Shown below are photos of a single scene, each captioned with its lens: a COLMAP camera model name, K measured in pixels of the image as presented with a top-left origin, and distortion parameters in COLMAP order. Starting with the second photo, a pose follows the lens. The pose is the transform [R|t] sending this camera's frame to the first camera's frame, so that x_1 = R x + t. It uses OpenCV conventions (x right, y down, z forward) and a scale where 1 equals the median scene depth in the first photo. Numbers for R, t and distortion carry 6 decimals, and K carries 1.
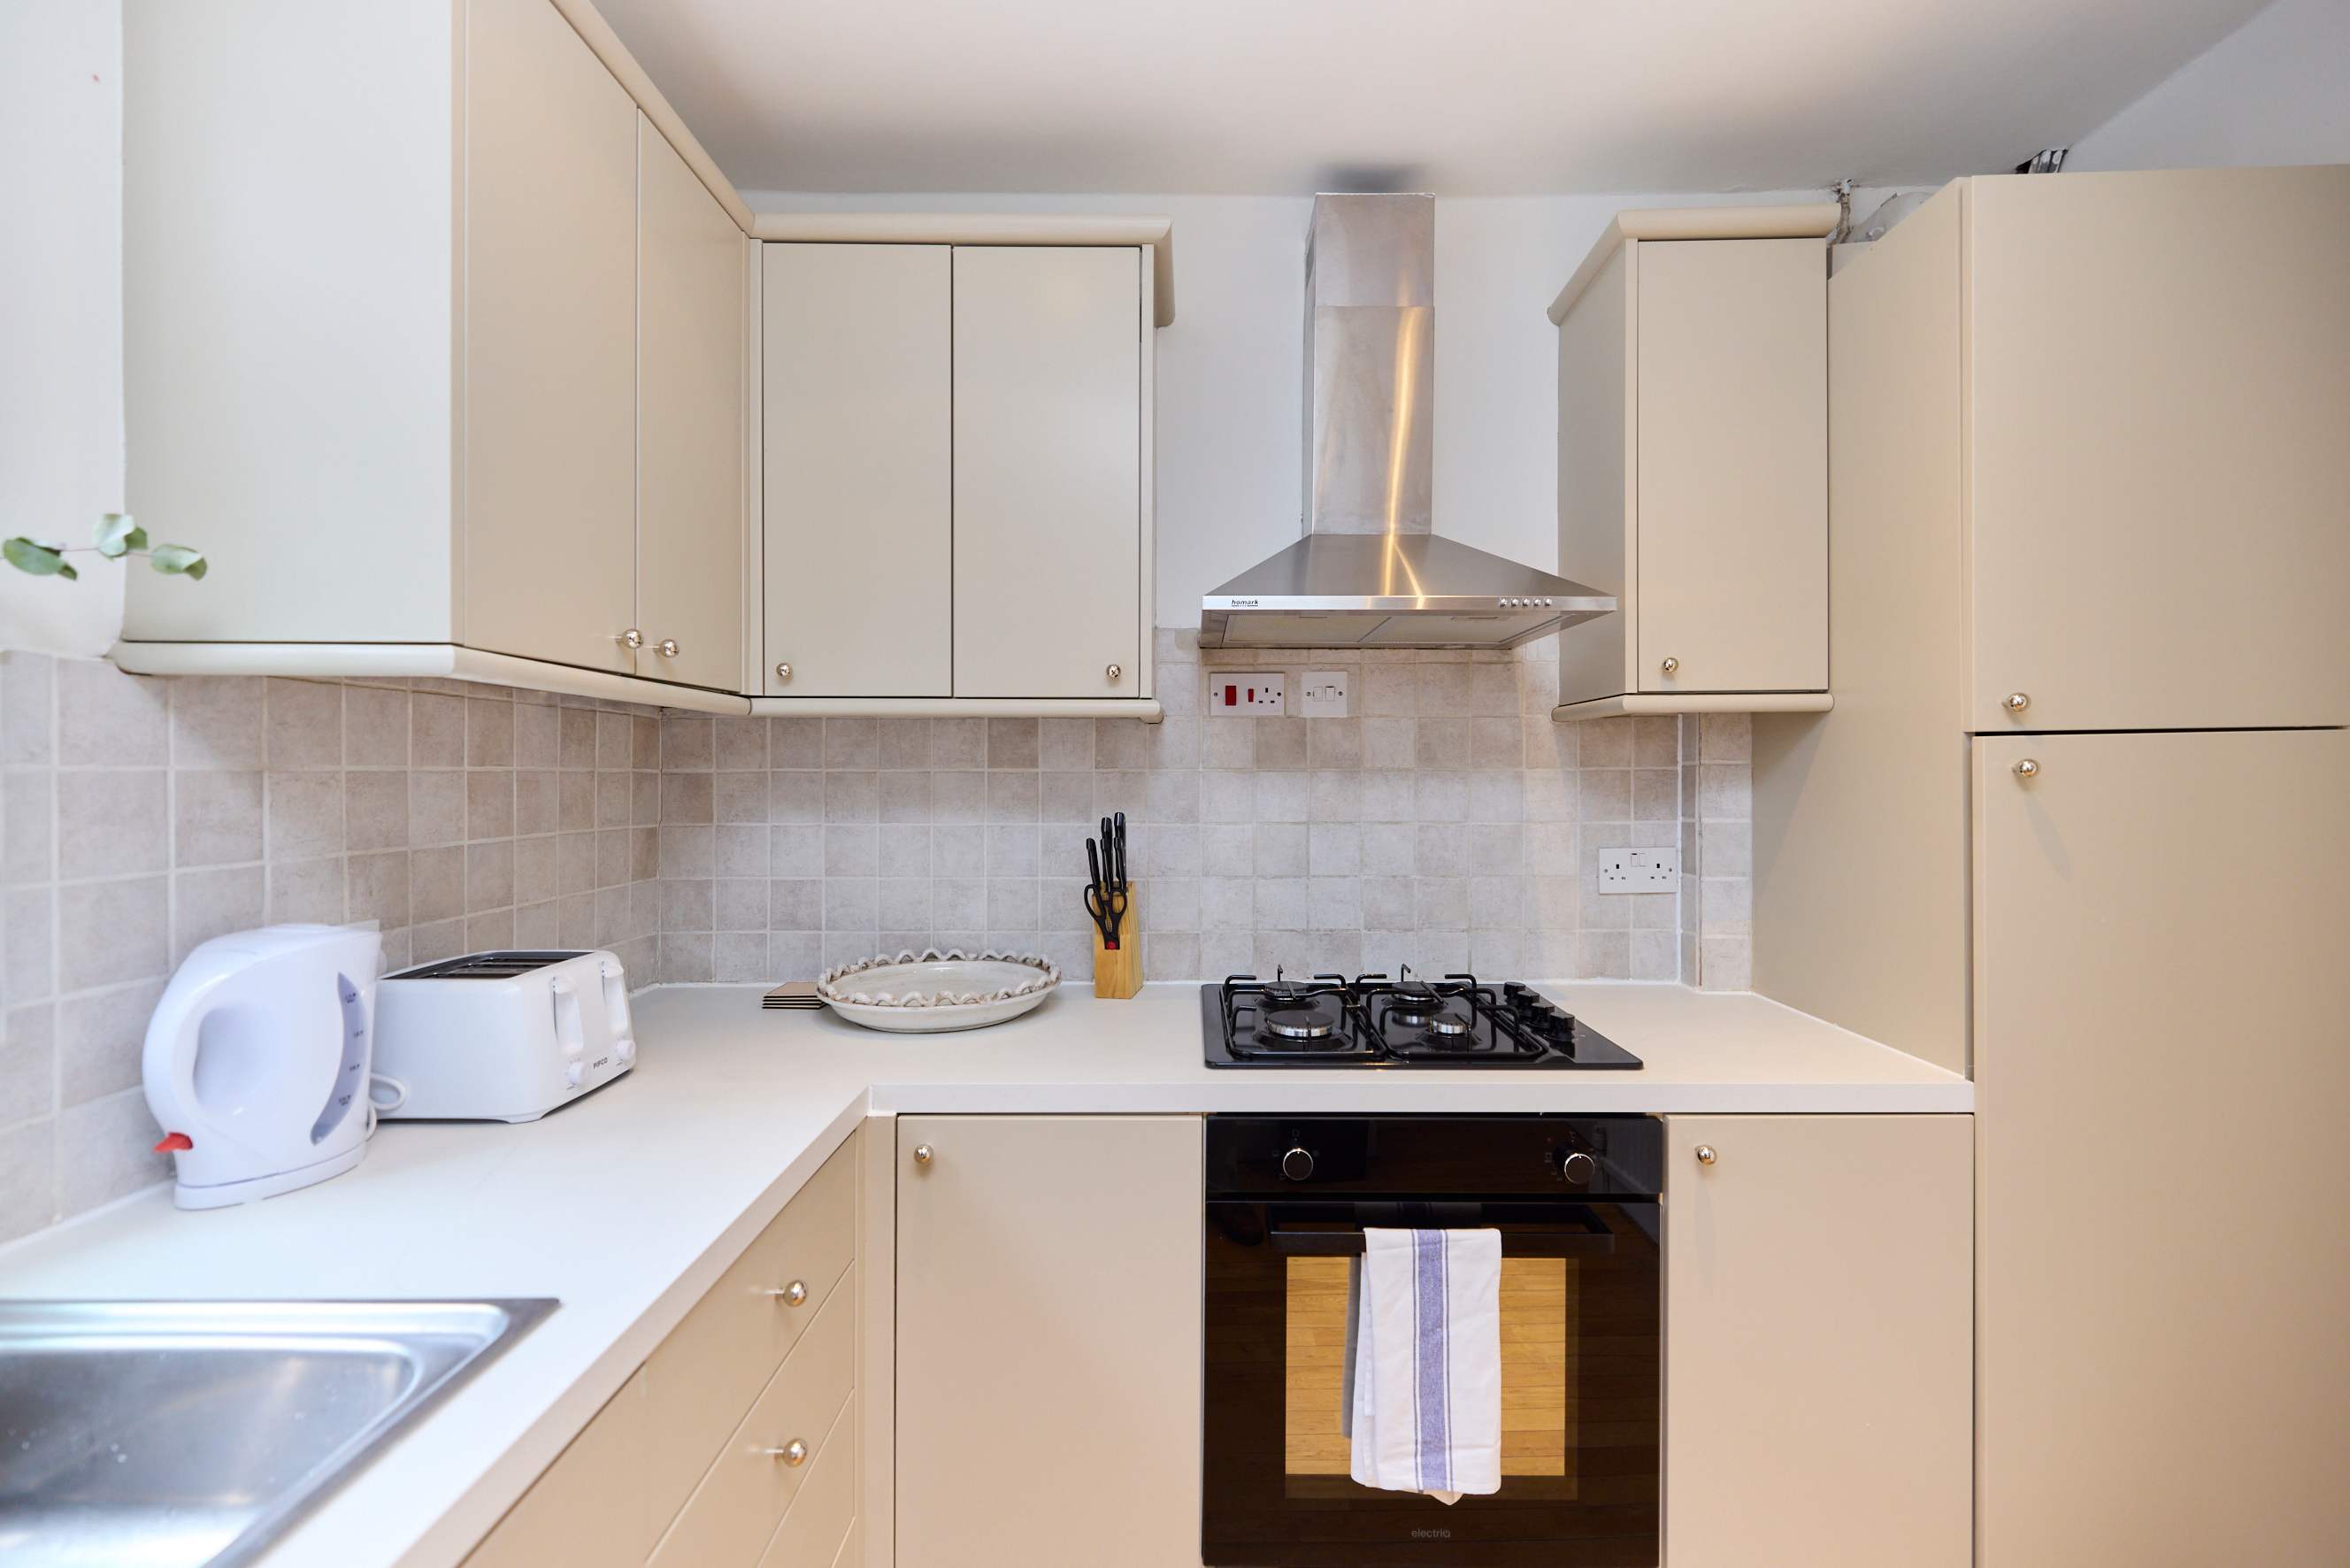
lens RADIAL K [[1010.0, 0, 1180.8], [0, 1010.0, 775.6], [0, 0, 1]] dist [0.002322, -0.000817]
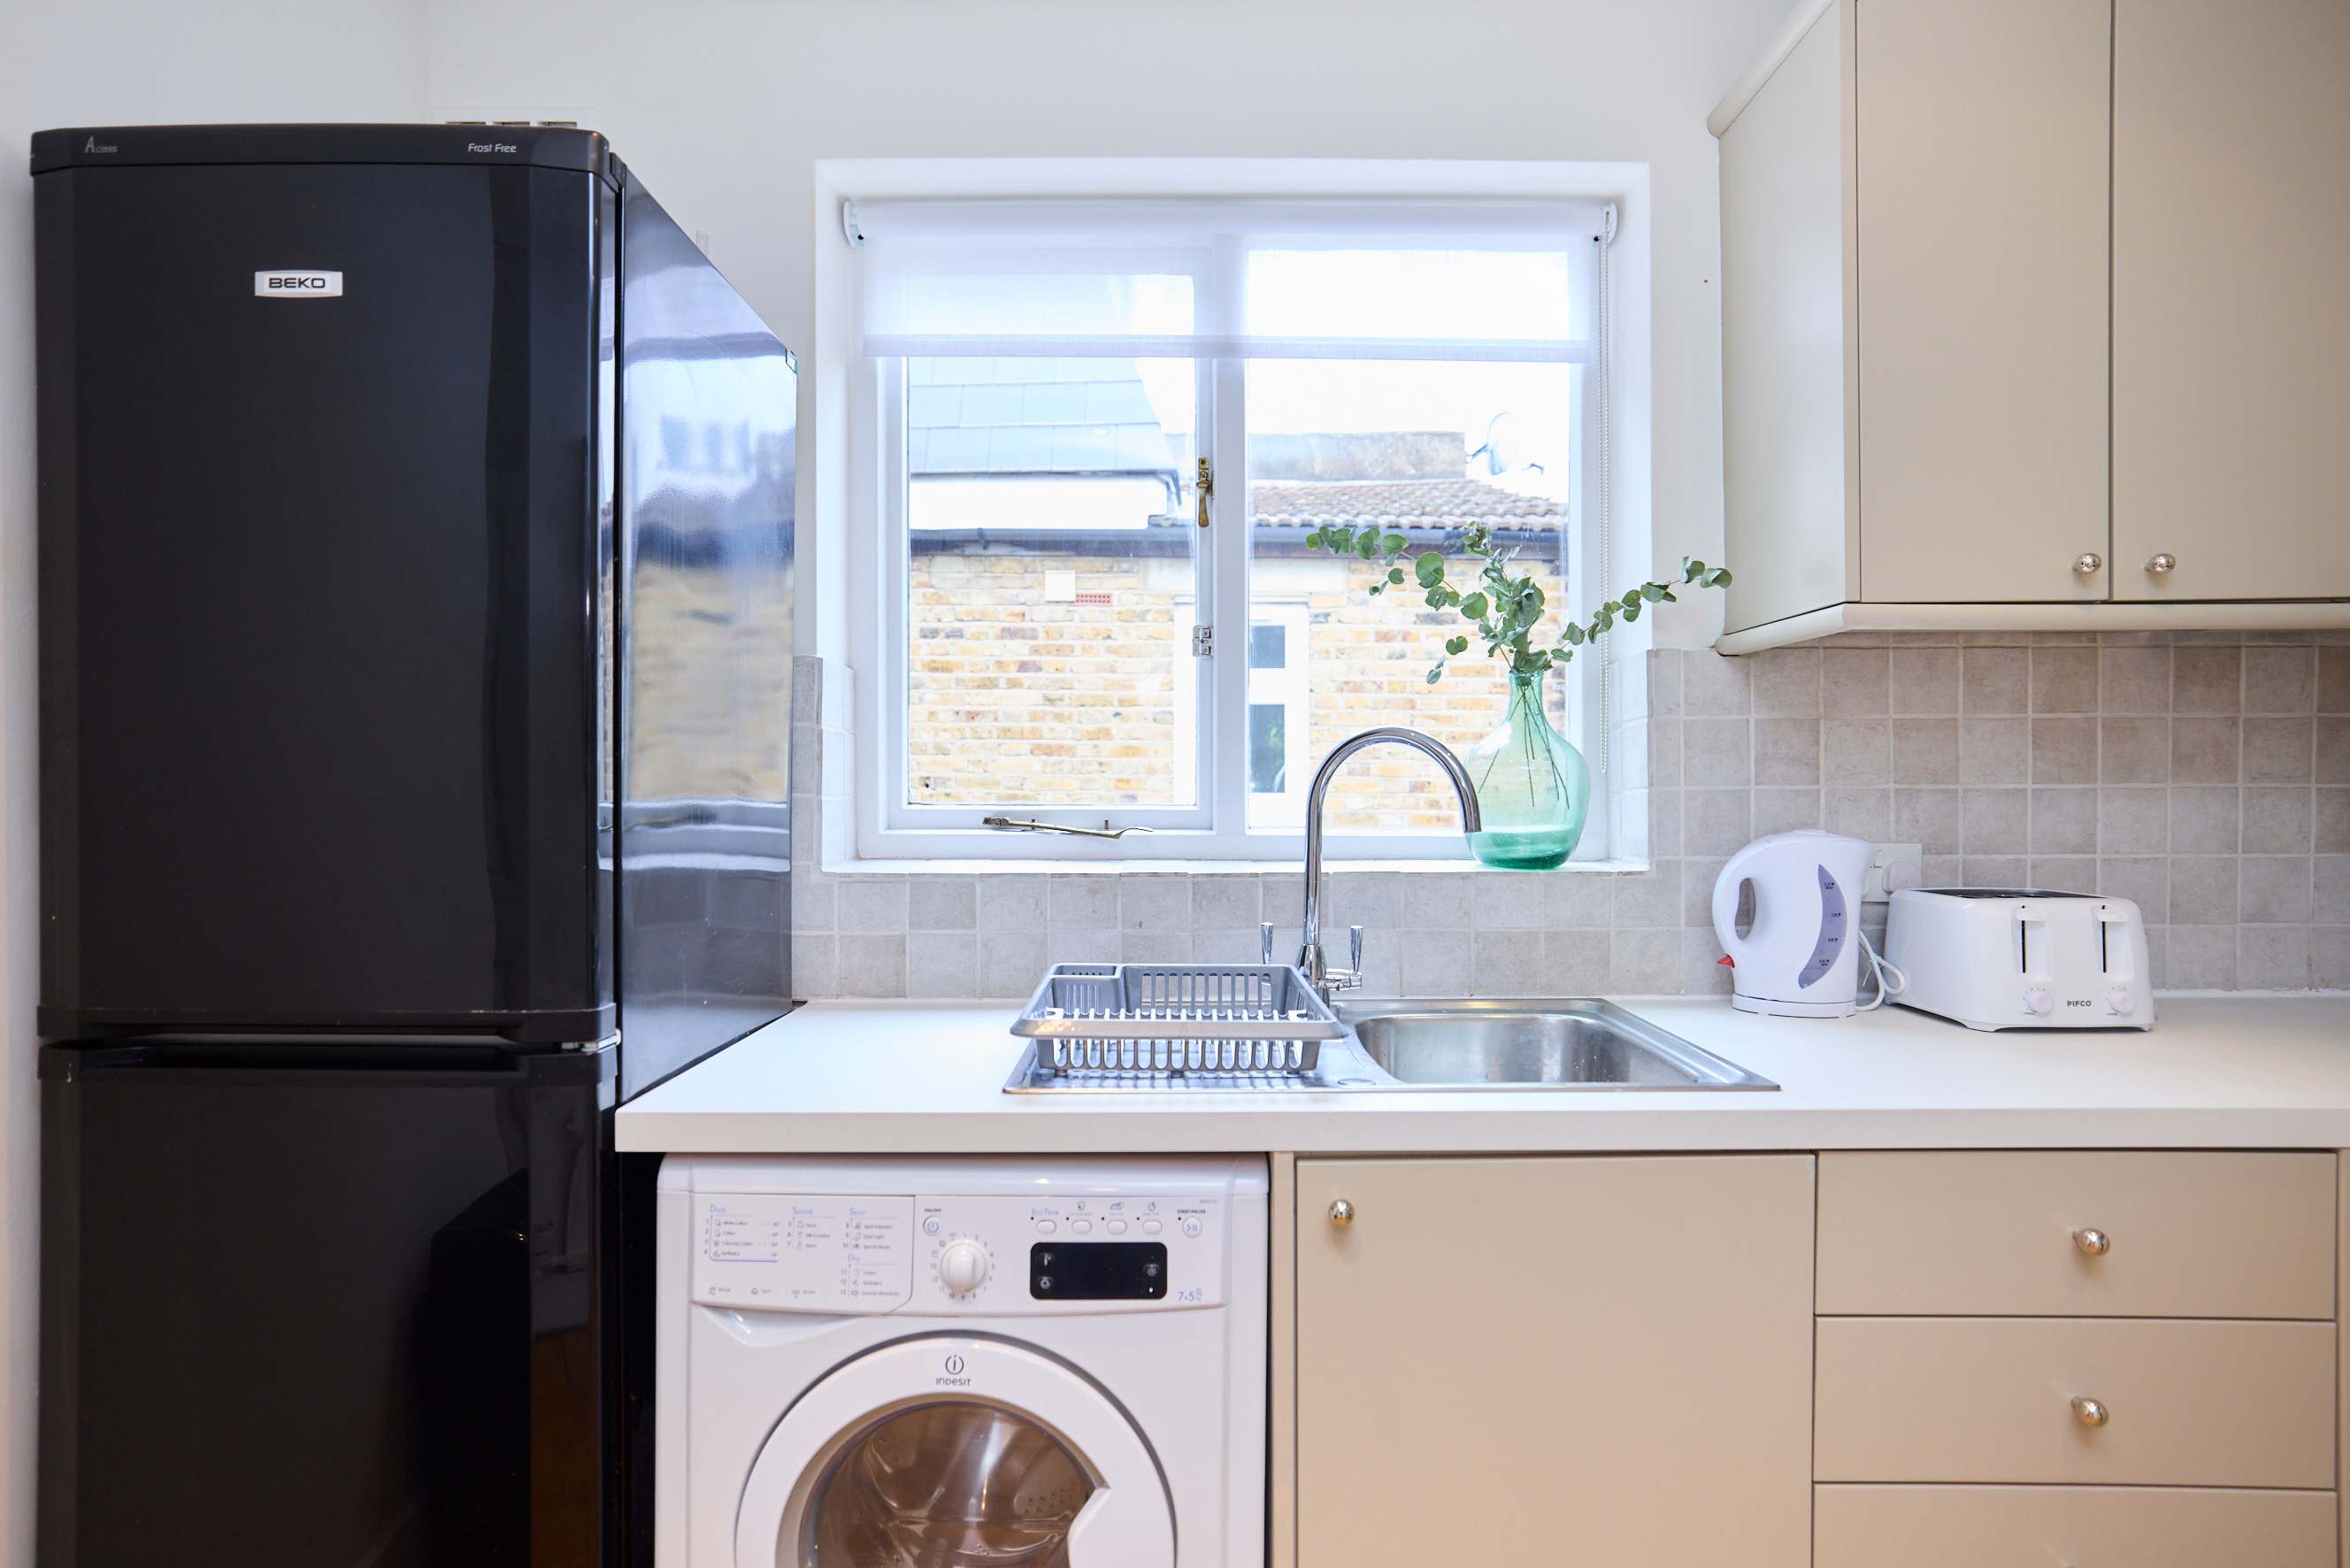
lens RADIAL K [[1156.1, 0, 1166.2], [0, 1156.1, 815.3], [0, 0, 1]] dist [-0.021727, 0.002134]
pose [[-0.007214, 0.019891, -0.999776, 0.507693], [0.002173, 0.999800, 0.019875, 0.074297], [0.999972, -0.002029, -0.007255, 0.117470]]
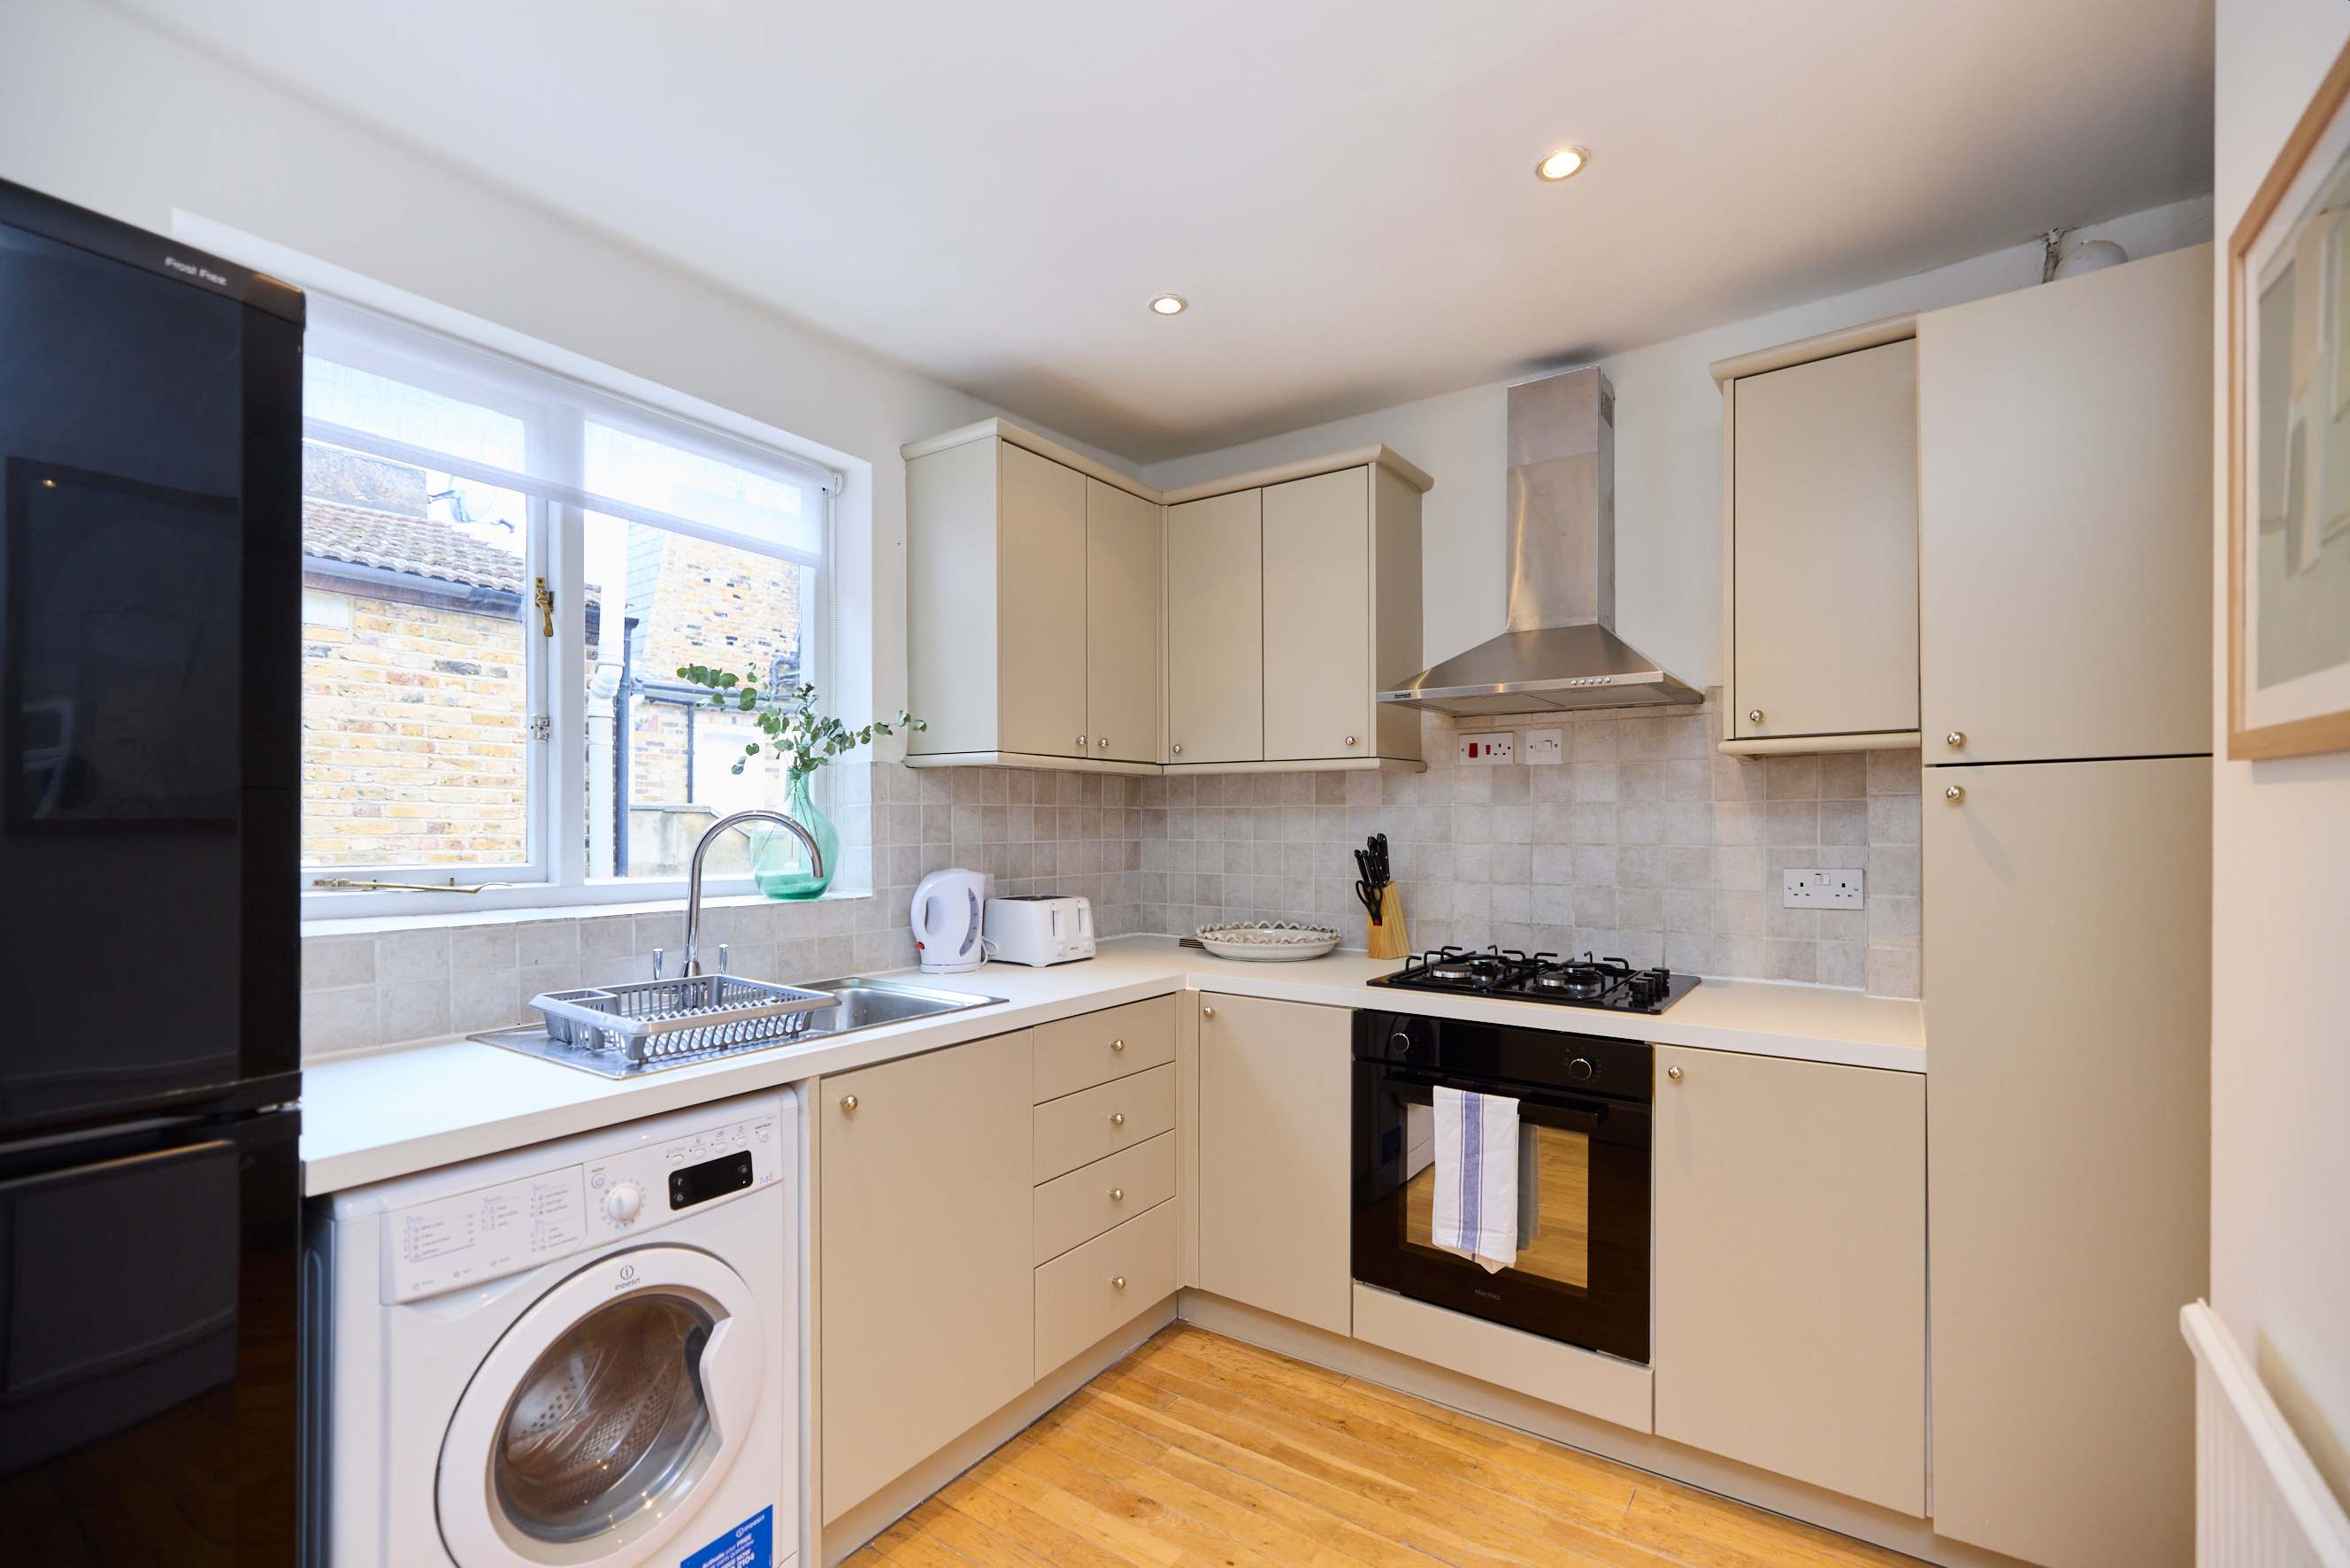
lens RADIAL K [[1010.0, 0, 1149.5], [0, 1010.0, 838.1], [0, 0, 1]] dist [0.002322, -0.000817]
pose [[0.808361, 0.010689, -0.588591, 0.711616], [-0.002600, 0.999890, 0.014587, 0.029904], [0.588682, -0.010261, 0.808300, -0.530037]]
